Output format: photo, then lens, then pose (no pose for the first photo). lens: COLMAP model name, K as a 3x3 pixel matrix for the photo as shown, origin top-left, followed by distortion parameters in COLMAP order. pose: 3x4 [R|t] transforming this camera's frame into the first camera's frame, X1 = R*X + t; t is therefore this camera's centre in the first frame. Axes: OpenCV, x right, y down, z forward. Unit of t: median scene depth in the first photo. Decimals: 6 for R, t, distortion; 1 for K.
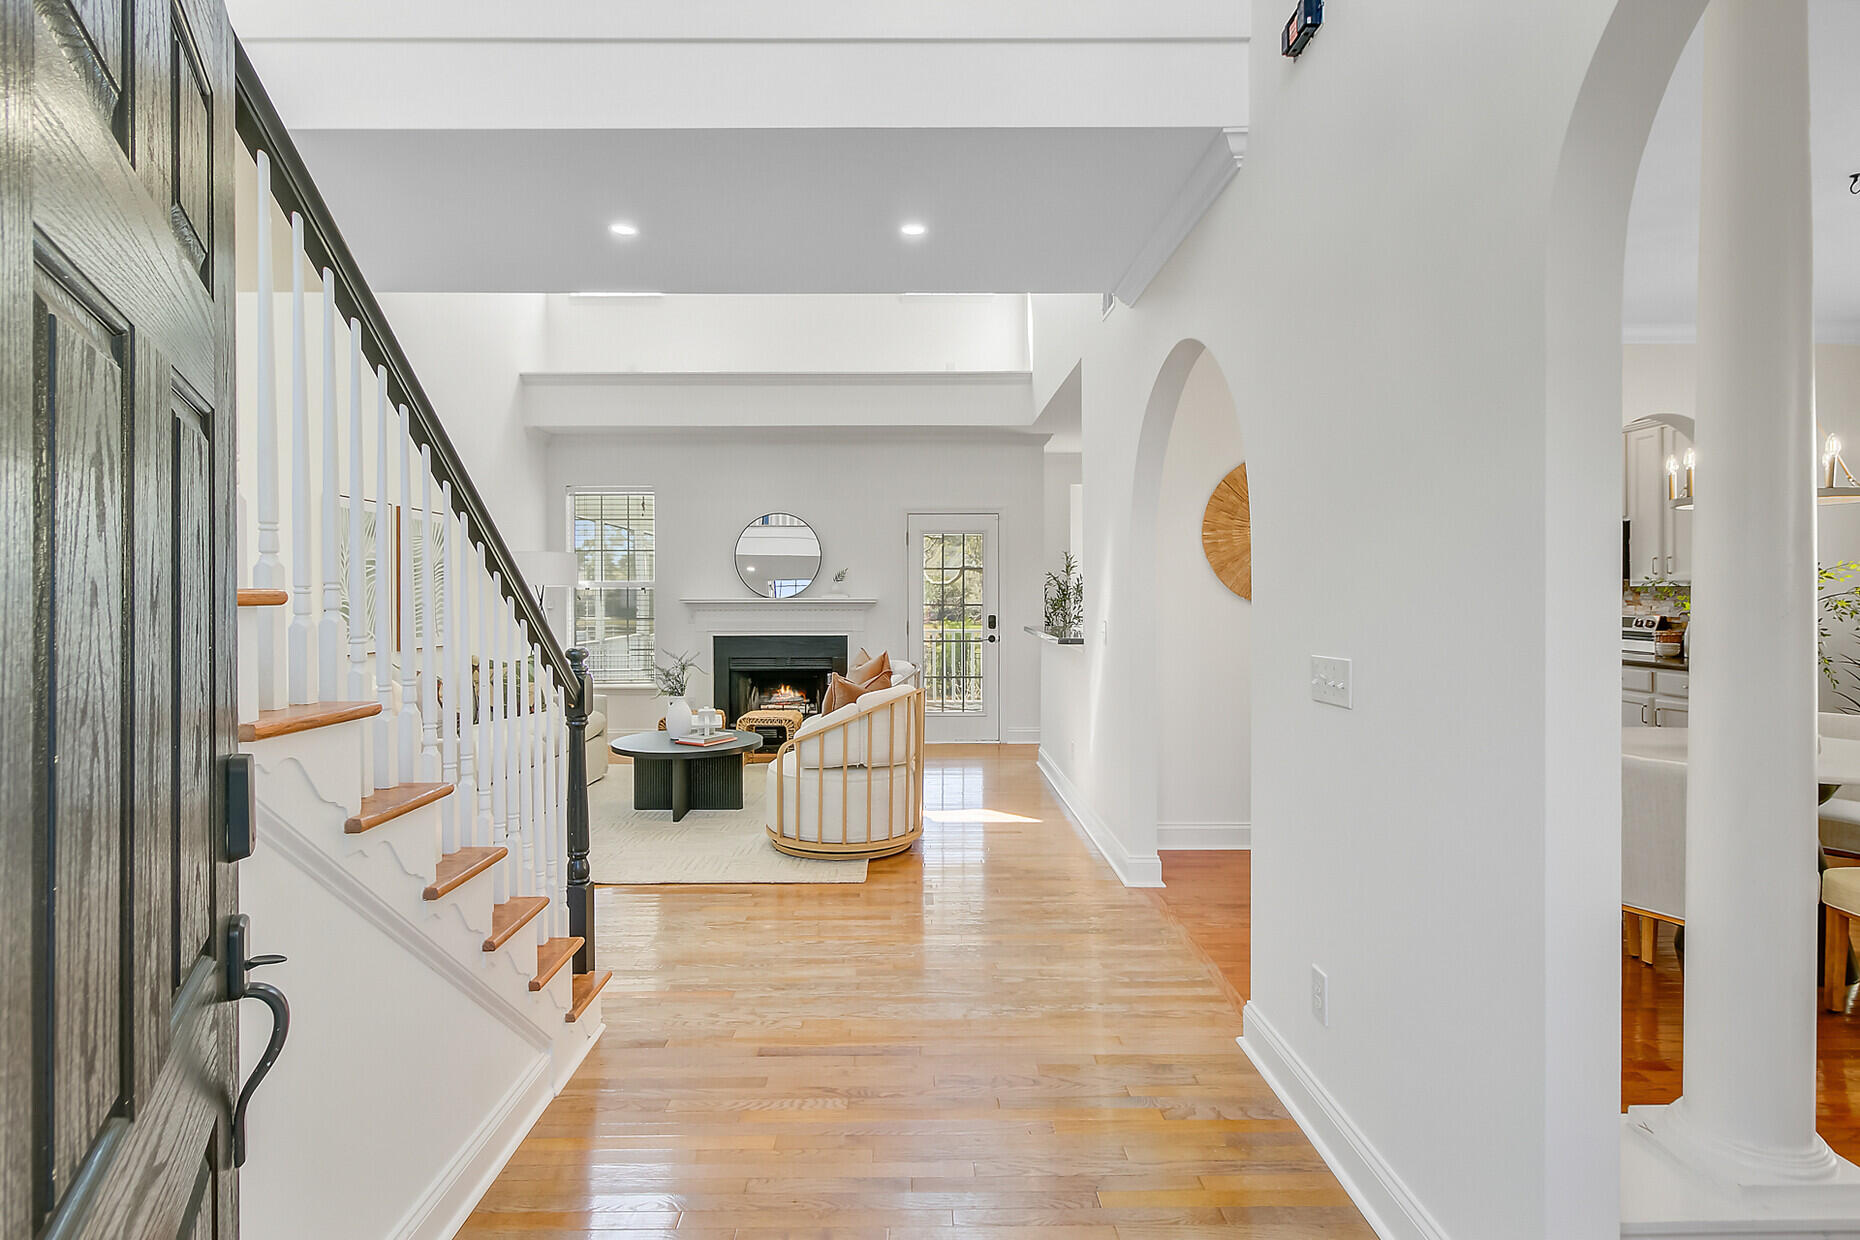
lens RADIAL K [[904.7, 0, 925.5], [0, 904.7, 638.9], [0, 0, 1]] dist [-0.004979, -0.000806]
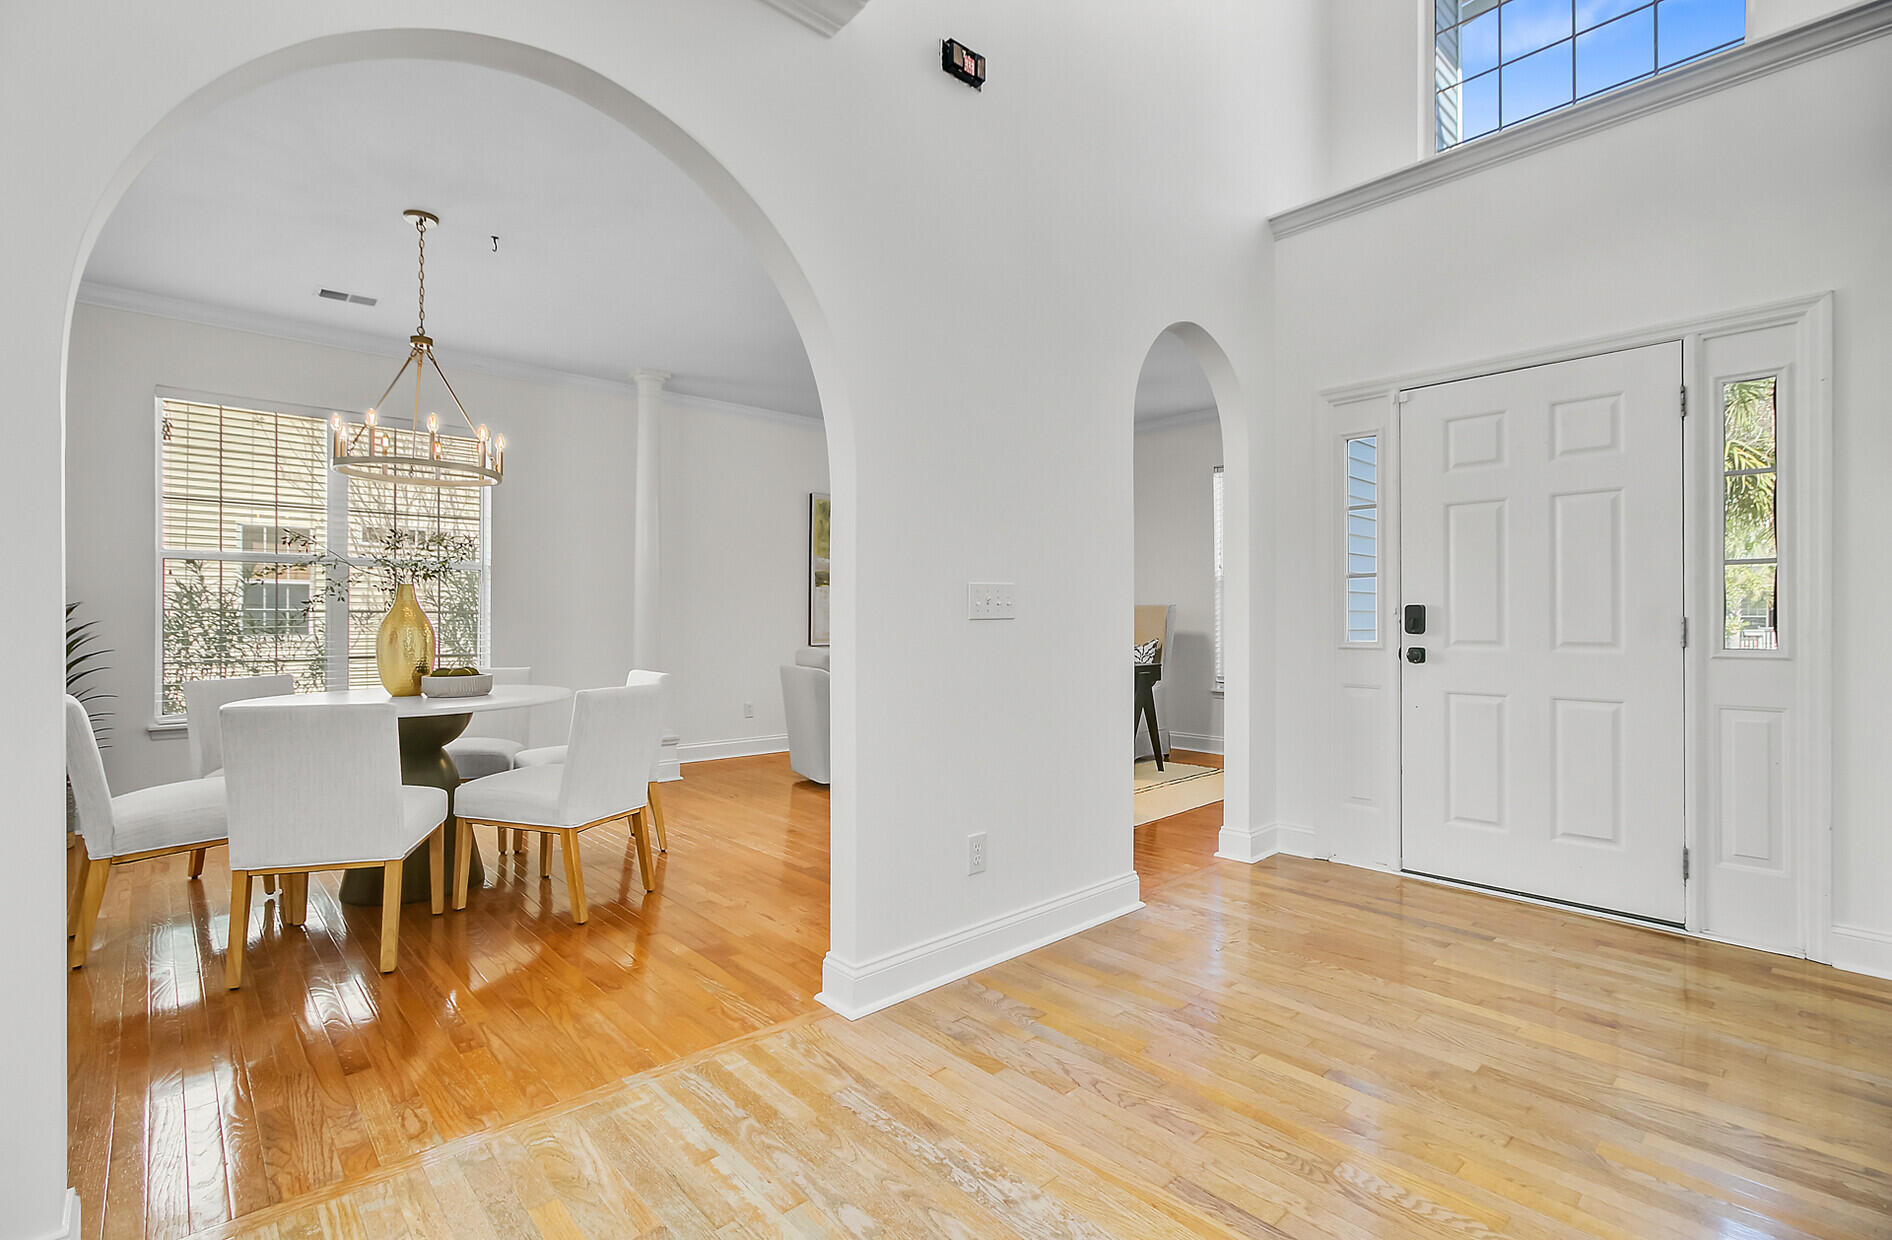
lens RADIAL K [[870.3, 0, 946.0], [0, 870.3, 620.0], [0, 0, 1]] dist [-0.001303, 0.000718]
pose [[-0.663210, 0.003060, 0.748427, -0.336684], [0.041845, 0.998579, 0.032998, 0.026599], [-0.747263, 0.053203, -0.662396, 1.393016]]
